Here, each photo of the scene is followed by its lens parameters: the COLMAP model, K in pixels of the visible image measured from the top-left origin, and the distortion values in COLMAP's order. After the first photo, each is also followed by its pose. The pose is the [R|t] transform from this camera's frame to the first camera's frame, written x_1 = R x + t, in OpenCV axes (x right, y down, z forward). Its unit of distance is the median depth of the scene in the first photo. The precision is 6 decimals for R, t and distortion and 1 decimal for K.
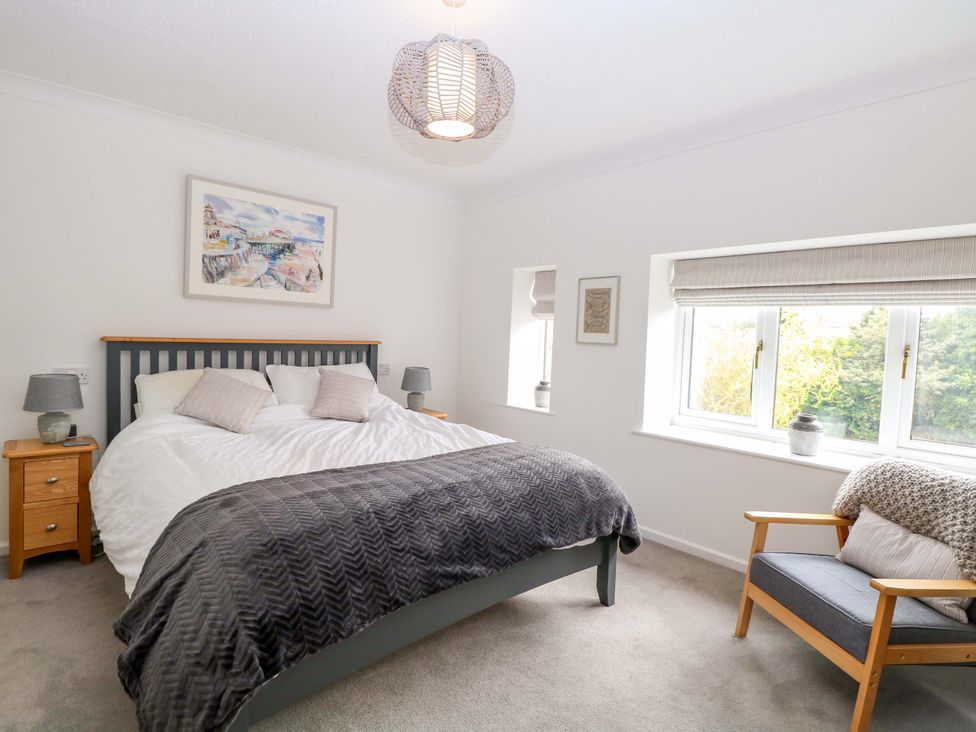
lens RADIAL K [[507.5, 0, 483.9], [0, 507.5, 359.0], [0, 0, 1]] dist [-0.000512, -0.014486]
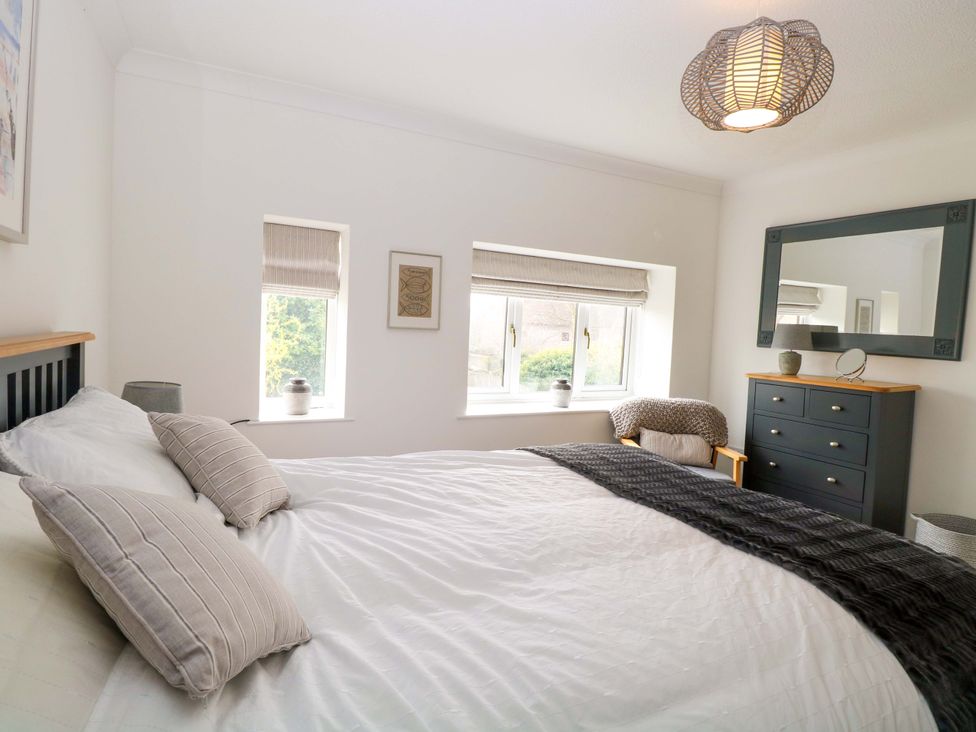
lens RADIAL K [[507.5, 0, 483.9], [0, 507.5, 359.0], [0, 0, 1]] dist [-0.000512, -0.014486]
pose [[0.256436, -0.091654, 0.962206, -0.615221], [0.004657, 0.995600, 0.093594, -0.061406], [-0.966550, -0.019520, 0.255734, 0.668377]]
